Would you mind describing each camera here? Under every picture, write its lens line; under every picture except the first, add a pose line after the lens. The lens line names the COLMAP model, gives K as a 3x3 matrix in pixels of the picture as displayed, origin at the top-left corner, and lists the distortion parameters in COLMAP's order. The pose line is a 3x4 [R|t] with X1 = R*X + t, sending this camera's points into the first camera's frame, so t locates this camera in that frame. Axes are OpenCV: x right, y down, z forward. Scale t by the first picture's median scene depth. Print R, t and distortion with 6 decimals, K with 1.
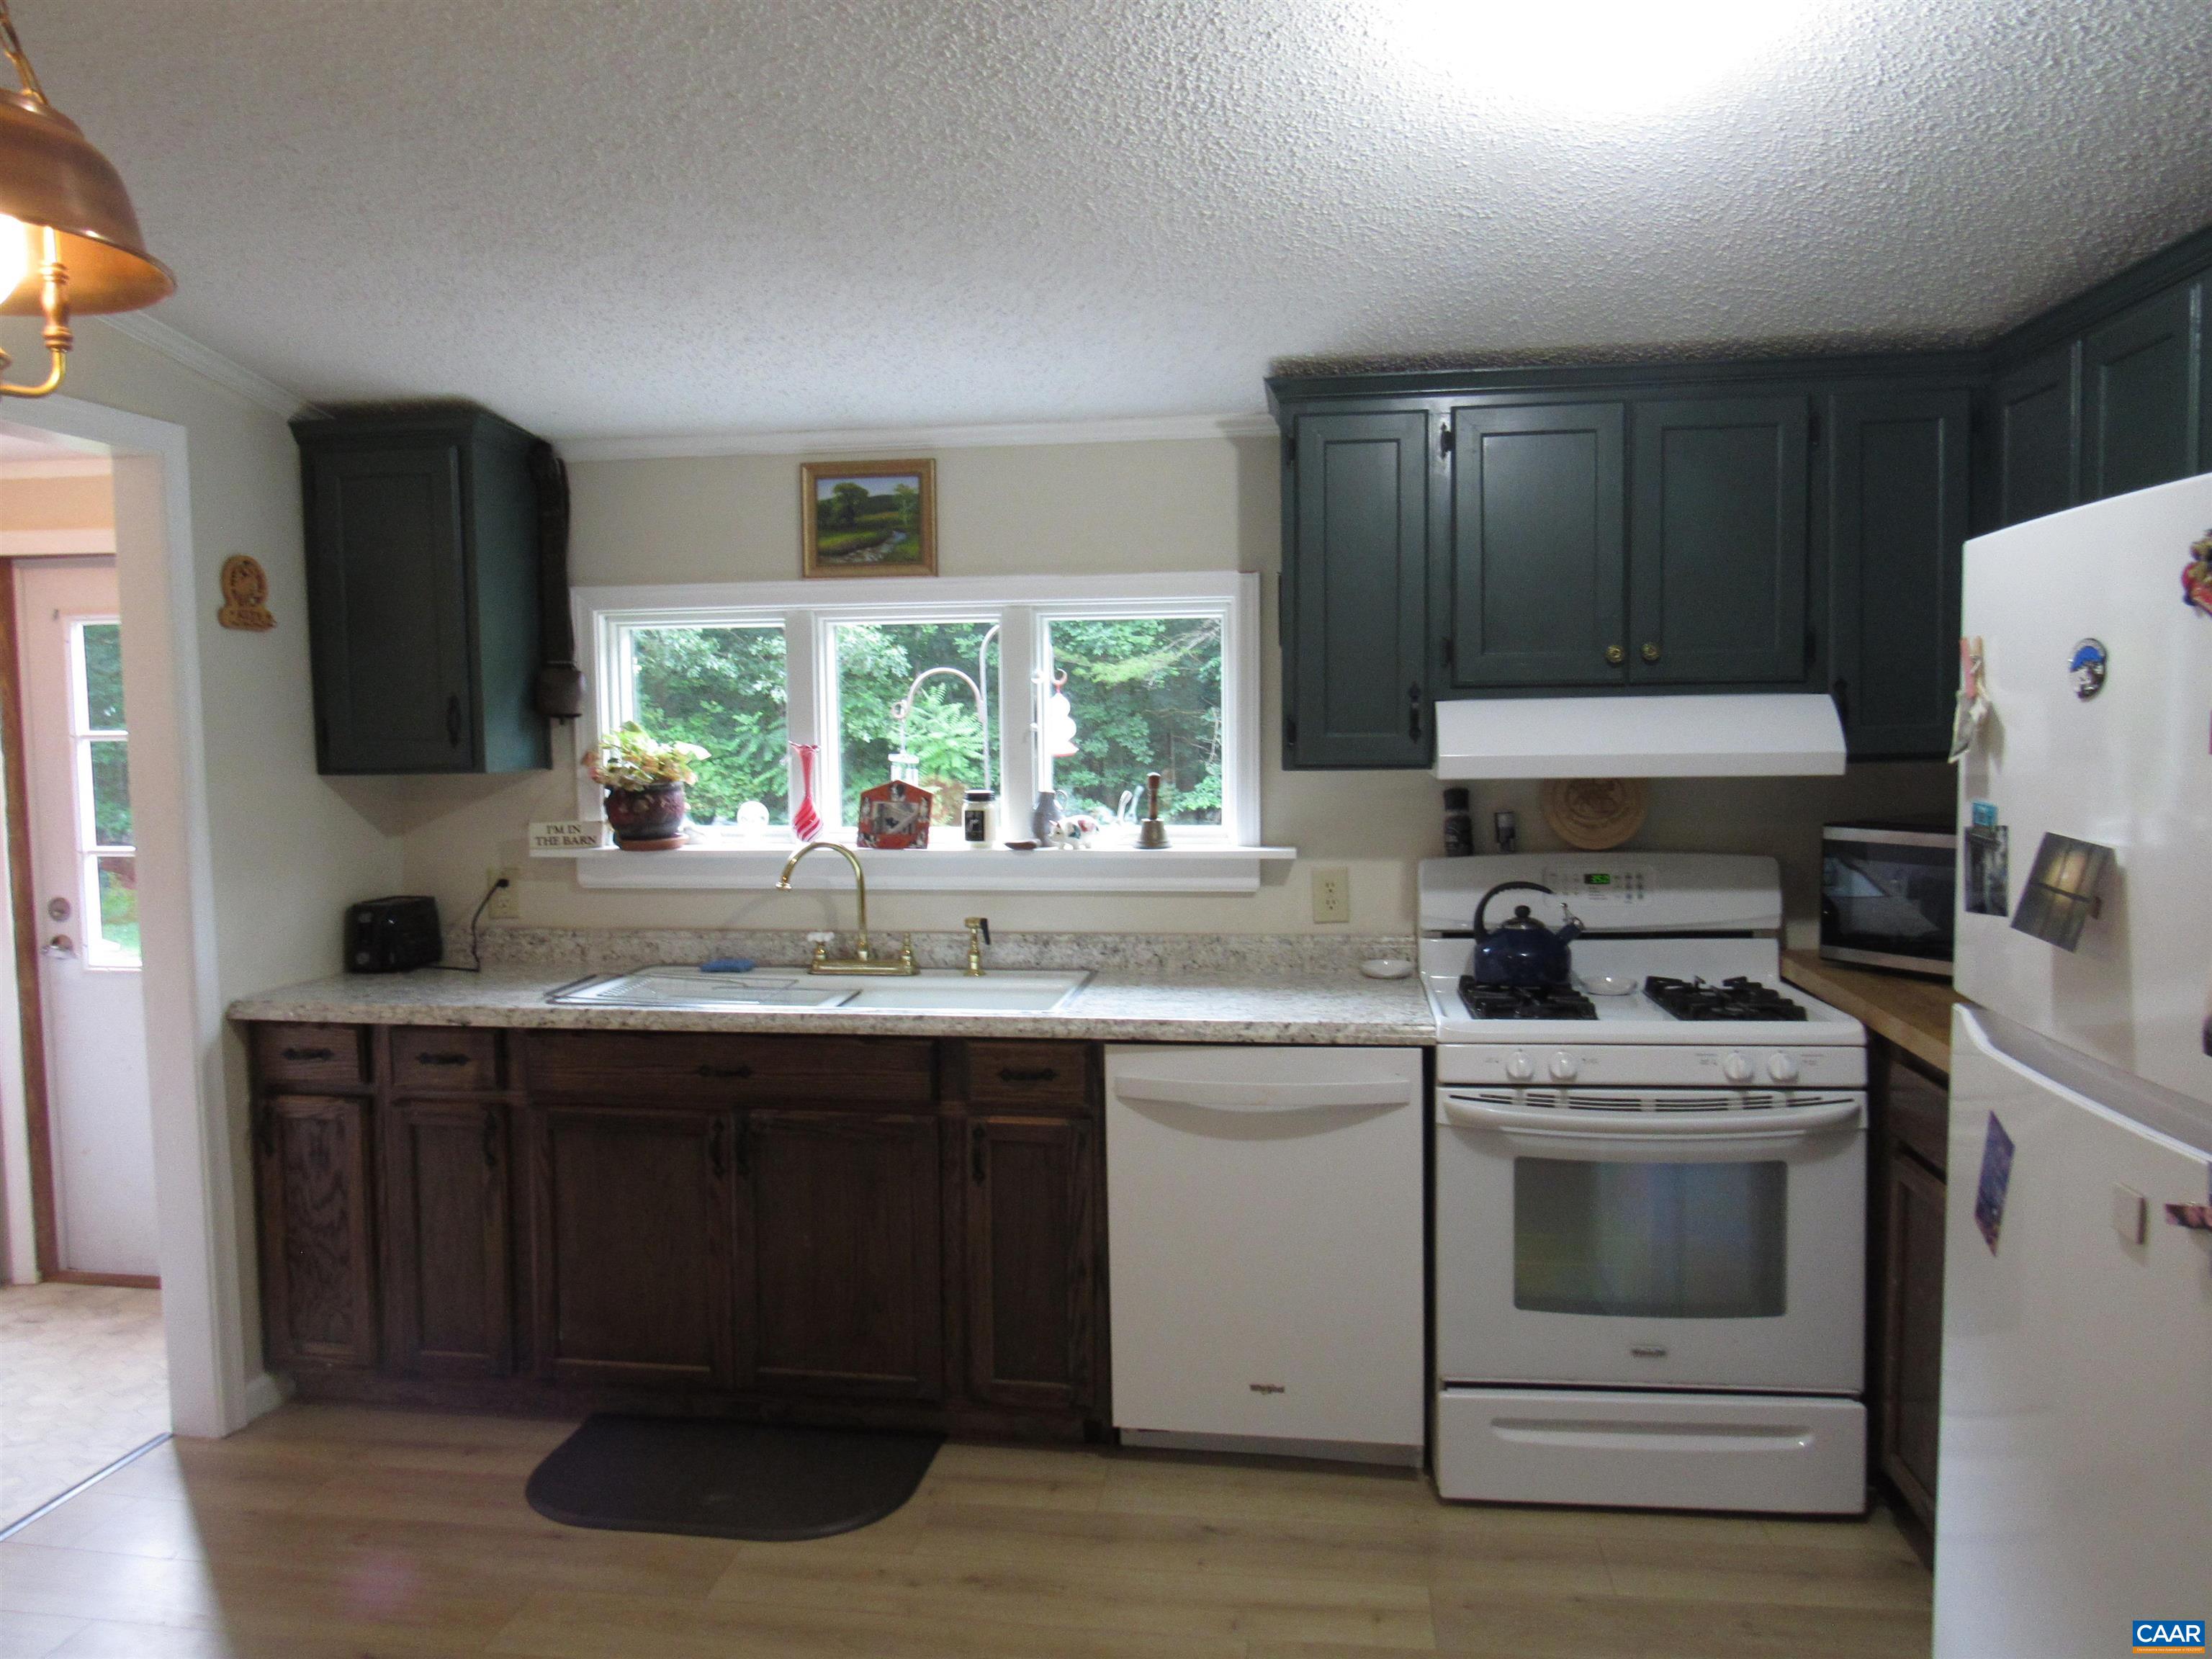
lens RADIAL K [[1573.5, 0, 1114.1], [0, 1573.5, 833.6], [0, 0, 1]] dist [-0.032626, 0.010201]
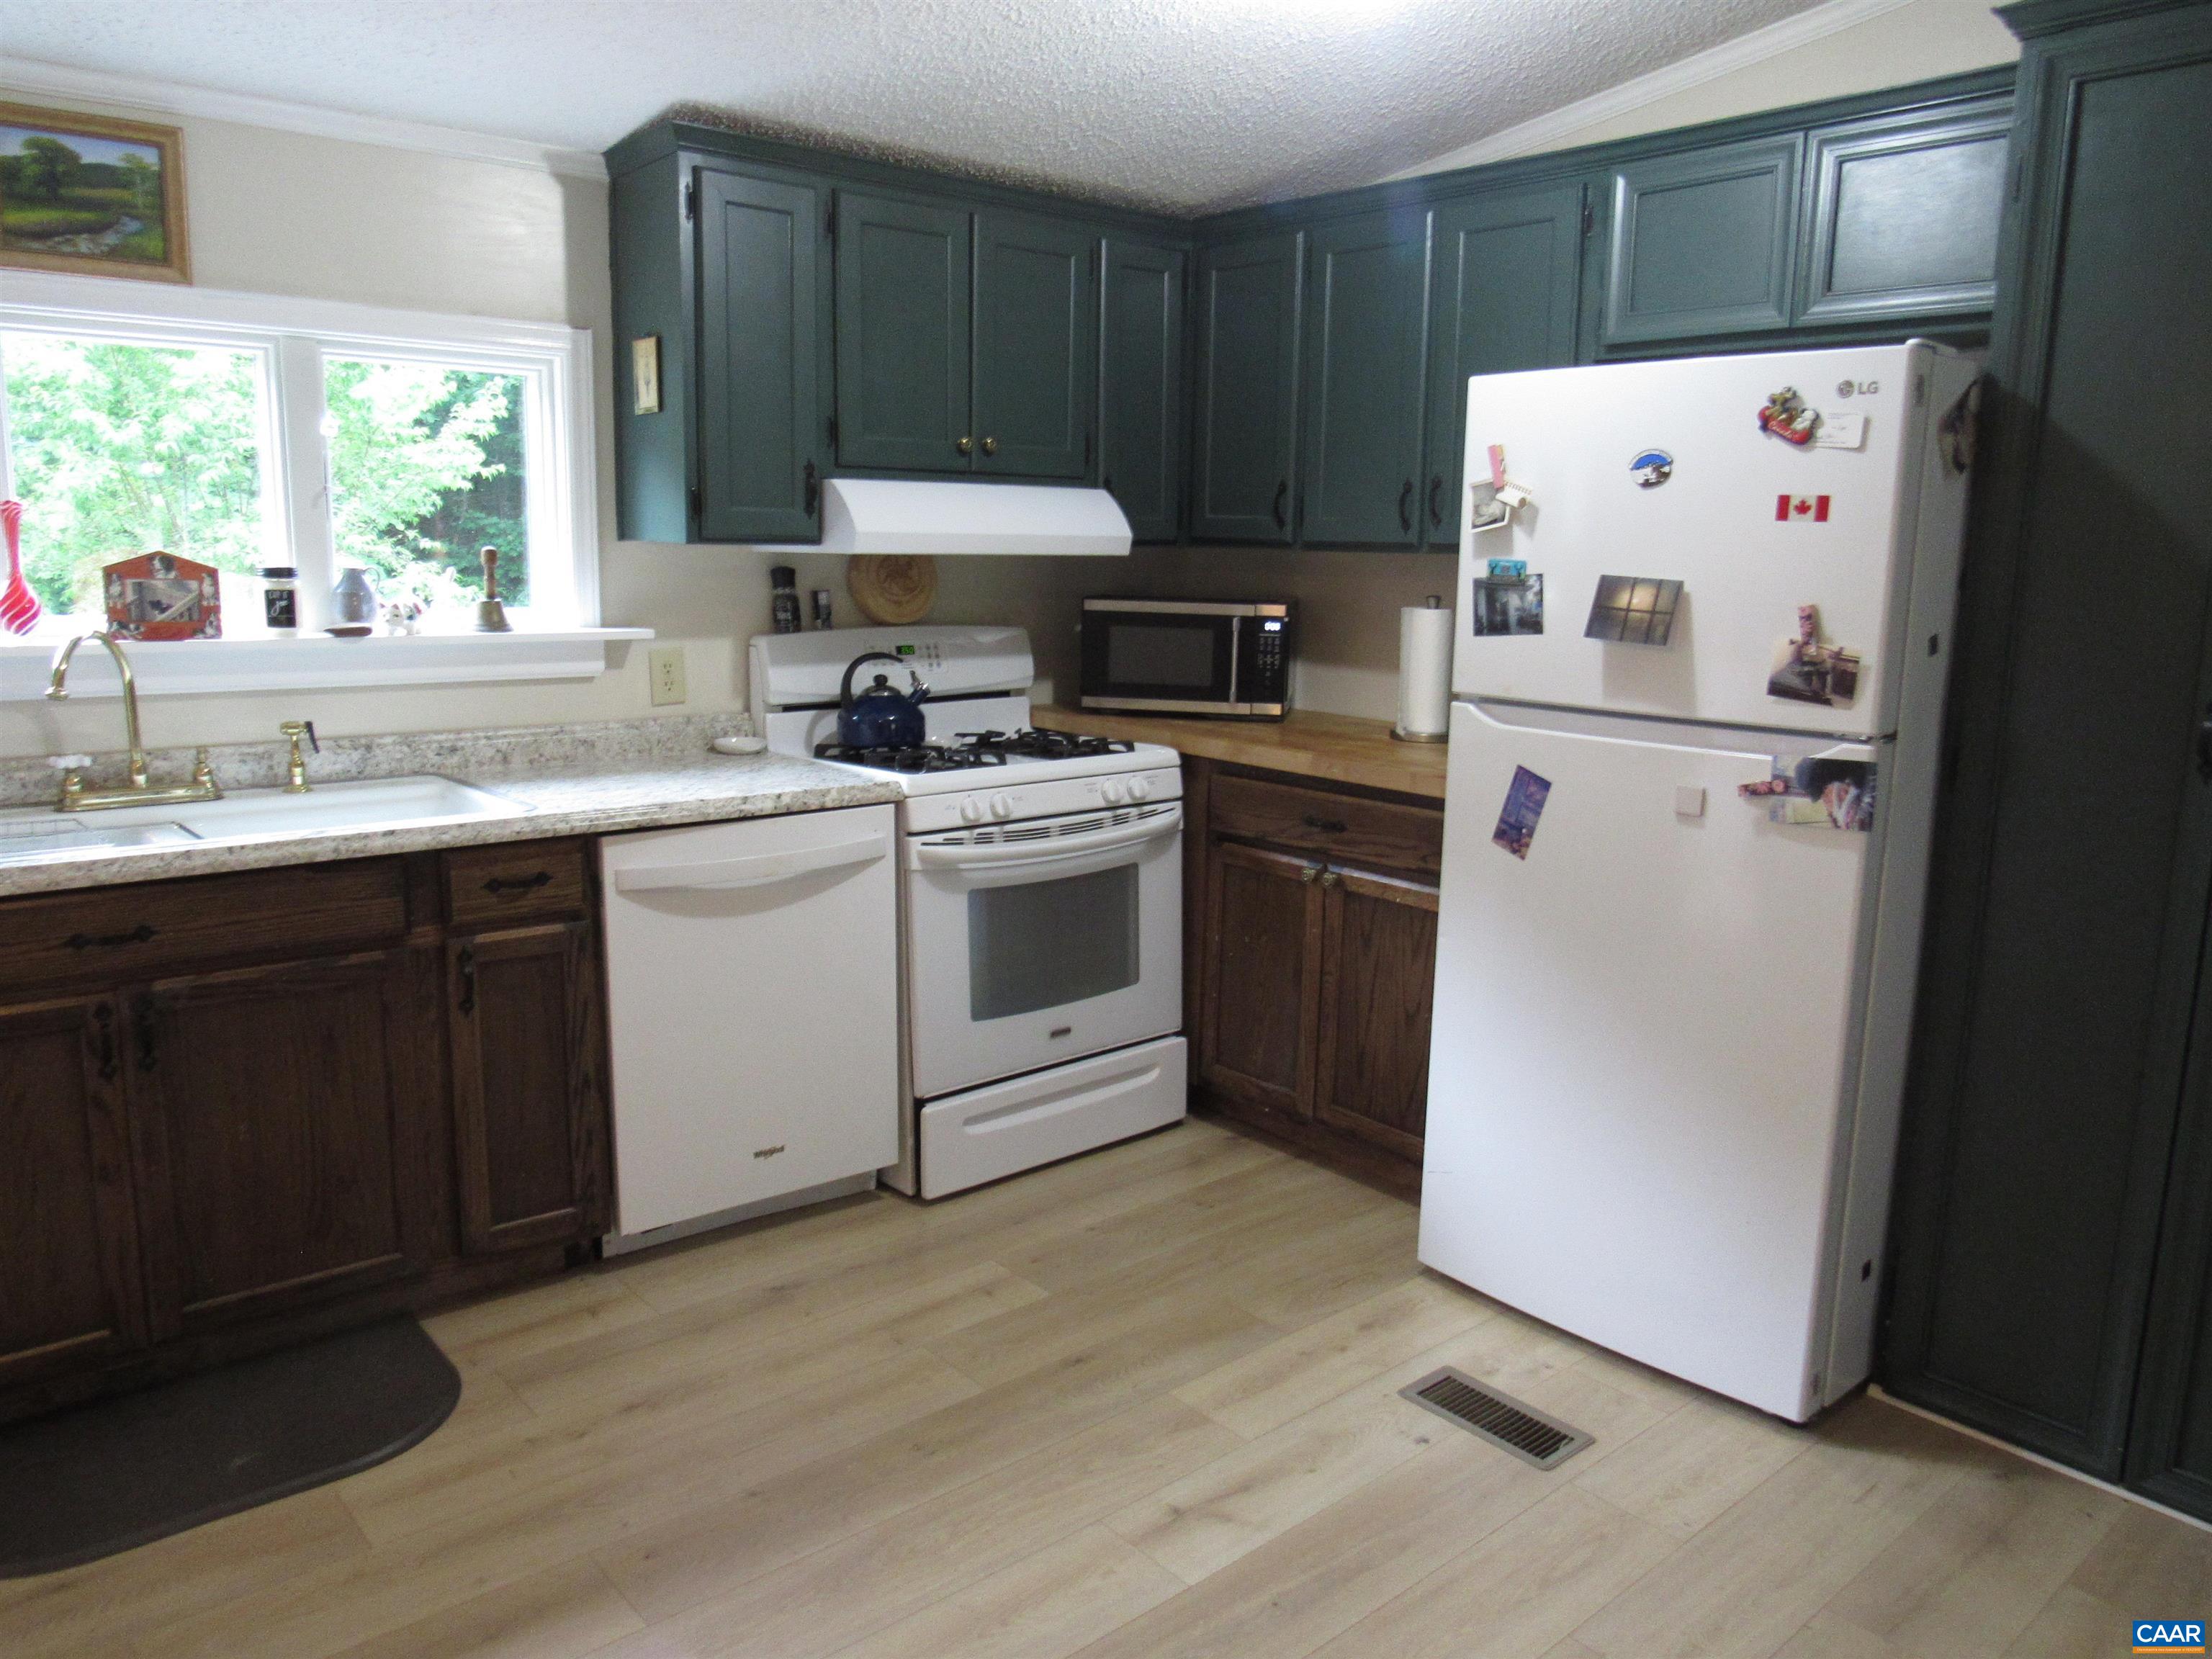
lens RADIAL K [[1573.5, 0, 1105.1], [0, 1573.5, 828.5], [0, 0, 1]] dist [-0.032626, 0.010201]
pose [[0.663384, -0.111224, 0.739967, -0.462668], [0.026607, 0.991772, 0.125219, 0.019951], [-0.747806, -0.063380, 0.660885, 0.158736]]
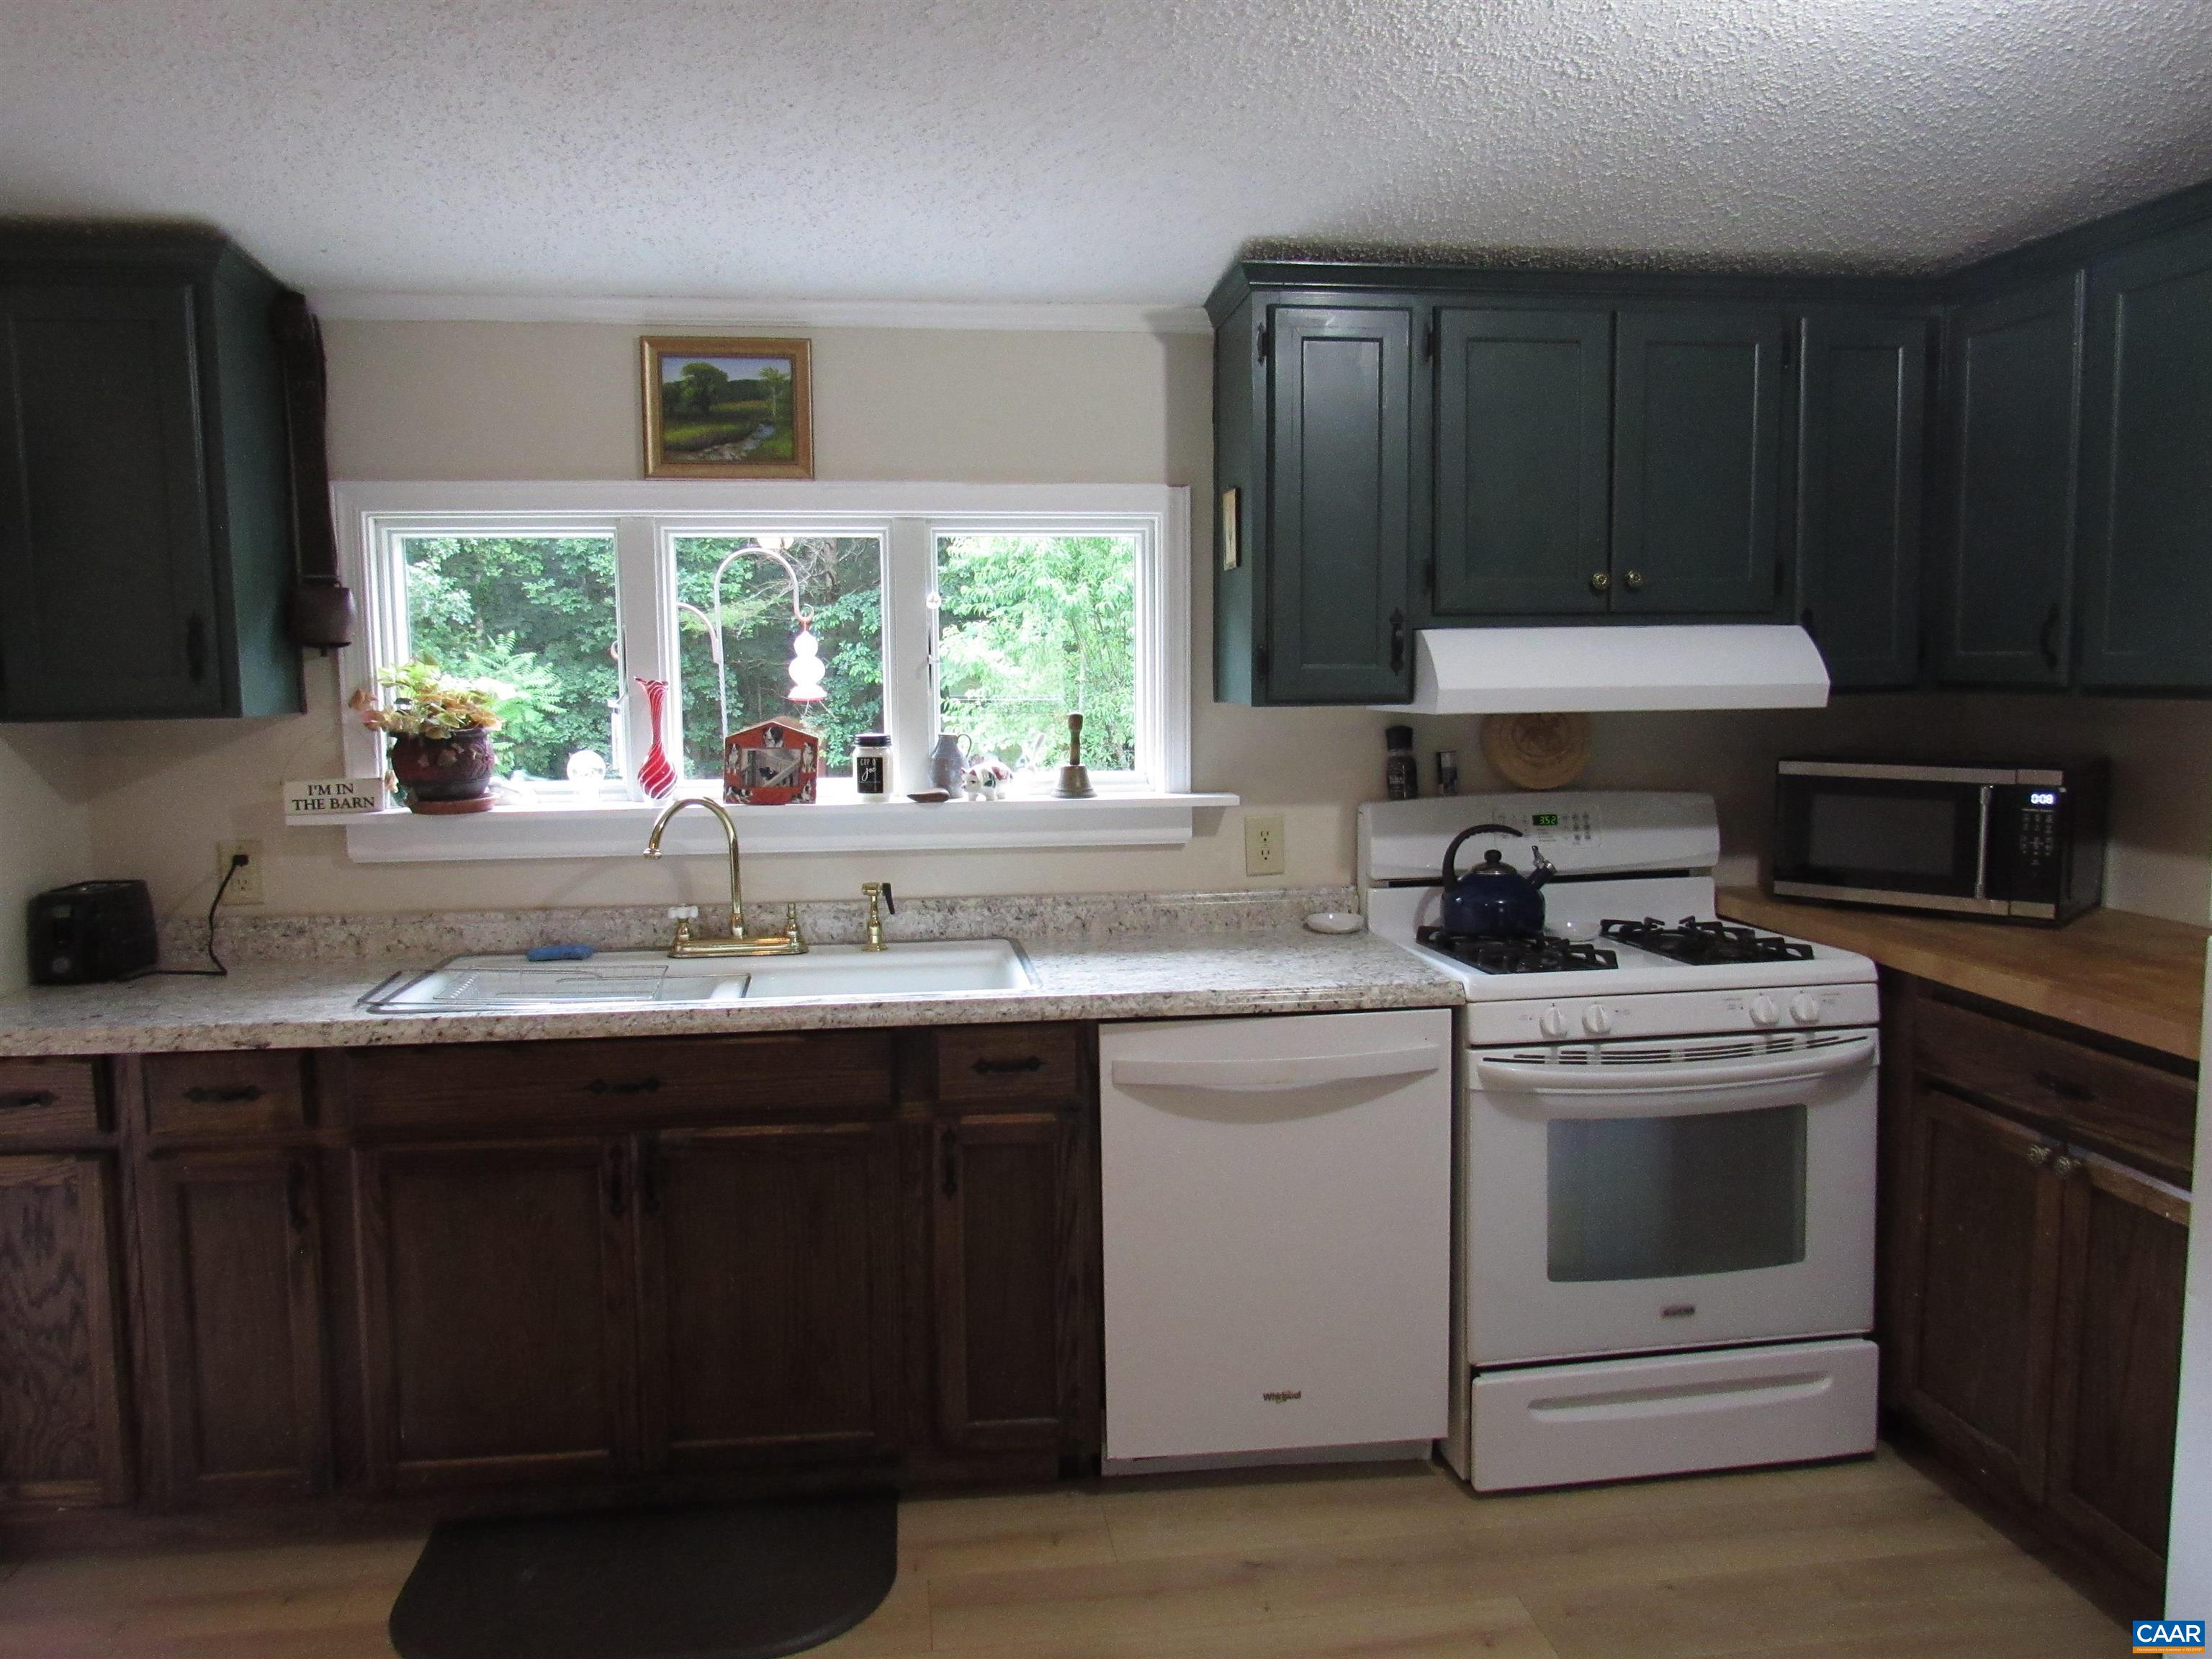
lens RADIAL K [[1573.5, 0, 1108.8], [0, 1573.5, 833.3], [0, 0, 1]] dist [-0.032626, 0.010201]
pose [[0.963387, -0.026477, 0.266804, -0.214367], [0.018480, 0.999303, 0.032441, 0.001402], [-0.267477, -0.026323, 0.963205, 0.160879]]
